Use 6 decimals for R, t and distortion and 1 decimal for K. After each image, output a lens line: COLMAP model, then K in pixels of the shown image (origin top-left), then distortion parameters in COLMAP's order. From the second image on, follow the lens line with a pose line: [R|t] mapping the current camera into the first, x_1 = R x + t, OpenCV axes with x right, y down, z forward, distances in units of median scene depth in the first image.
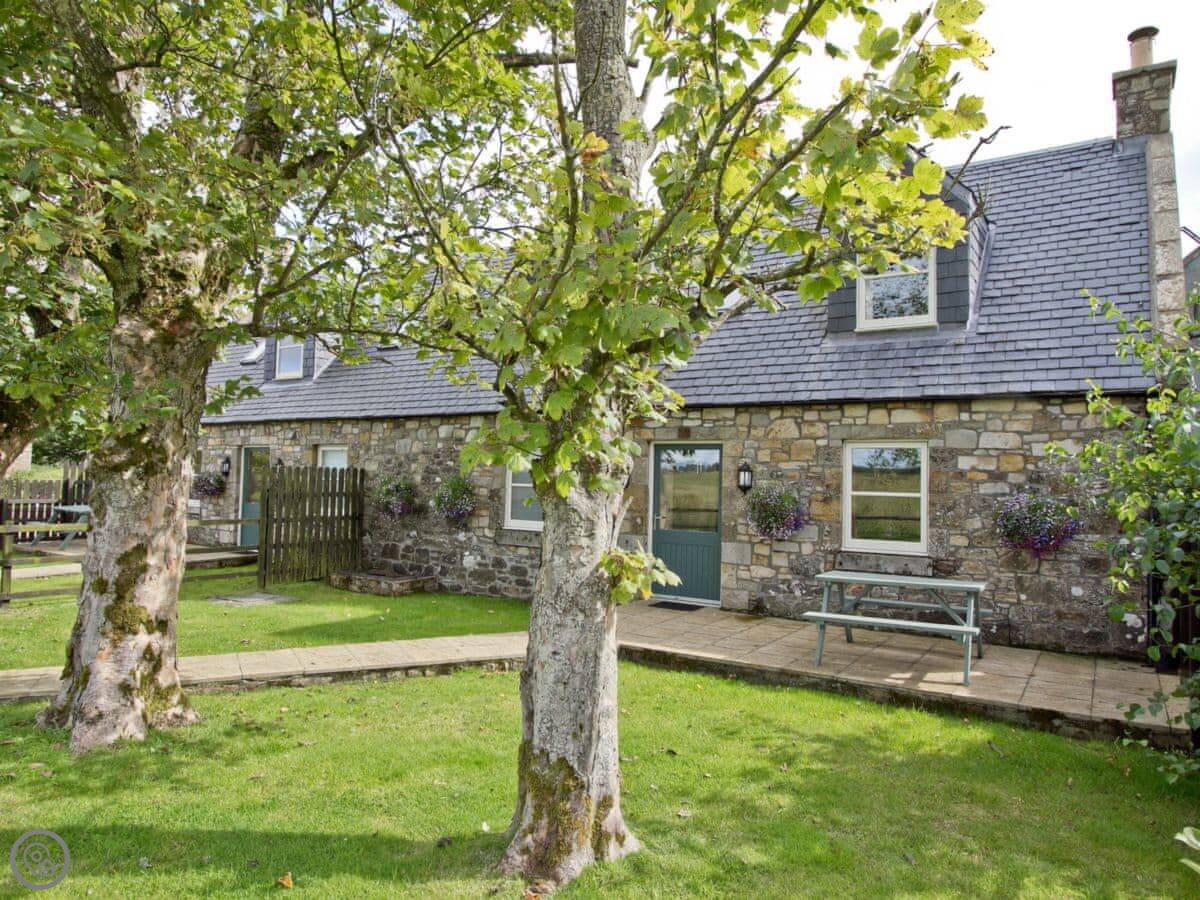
lens RADIAL K [[785.4, 0, 600.0], [0, 785.4, 450.0], [0, 0, 1]] dist [-0.004326, 0.000190]
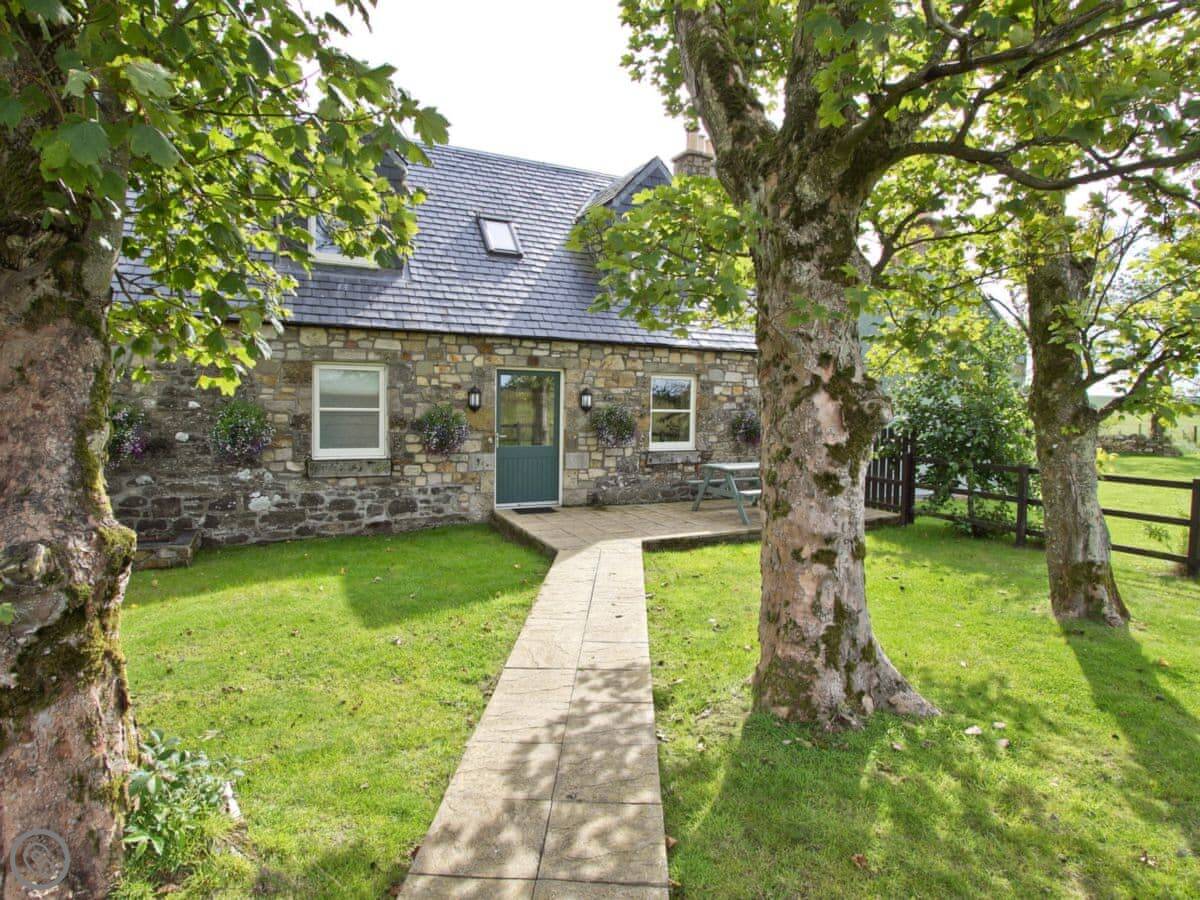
lens RADIAL K [[645.8, 0, 600.0], [0, 645.8, 450.0], [0, 0, 1]] dist [-0.010490, 0.000042]
pose [[0.521900, -0.075246, 0.849682, -0.684449], [-0.032084, 0.993665, 0.107704, 0.002571], [-0.852403, -0.083472, 0.516179, 0.440865]]
